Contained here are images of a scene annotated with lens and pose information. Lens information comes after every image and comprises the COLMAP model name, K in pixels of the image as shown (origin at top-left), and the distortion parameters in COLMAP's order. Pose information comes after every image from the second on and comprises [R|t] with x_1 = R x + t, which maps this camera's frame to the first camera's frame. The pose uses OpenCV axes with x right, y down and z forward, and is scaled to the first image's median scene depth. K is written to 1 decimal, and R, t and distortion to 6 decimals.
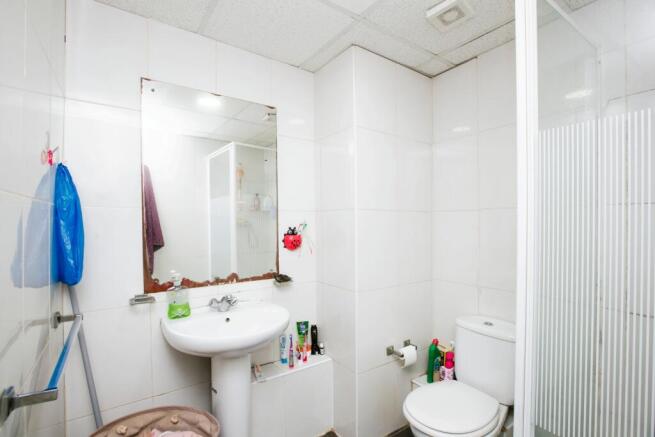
lens RADIAL K [[302.4, 0, 328.8], [0, 302.4, 220.7], [0, 0, 1]] dist [-0.030588, 0.000990]
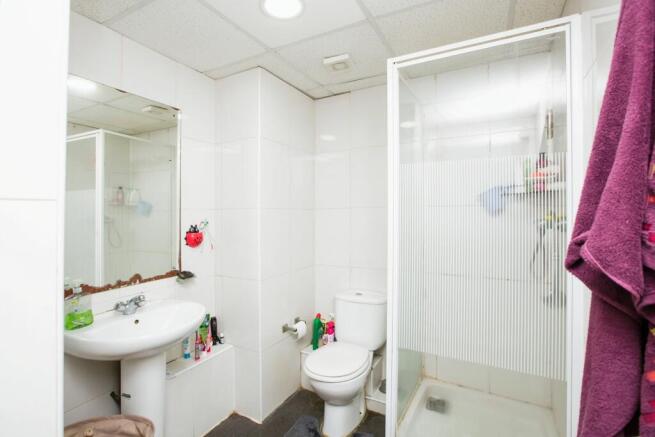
lens RADIAL K [[307.5, 0, 328.8], [0, 307.5, 209.7], [0, 0, 1]] dist [-0.039495, 0.018102]
pose [[0.889403, -0.003211, 0.457113, -0.190994], [0.006682, 0.999960, -0.005976, -0.022258], [-0.457076, 0.008369, 0.889389, -0.144874]]
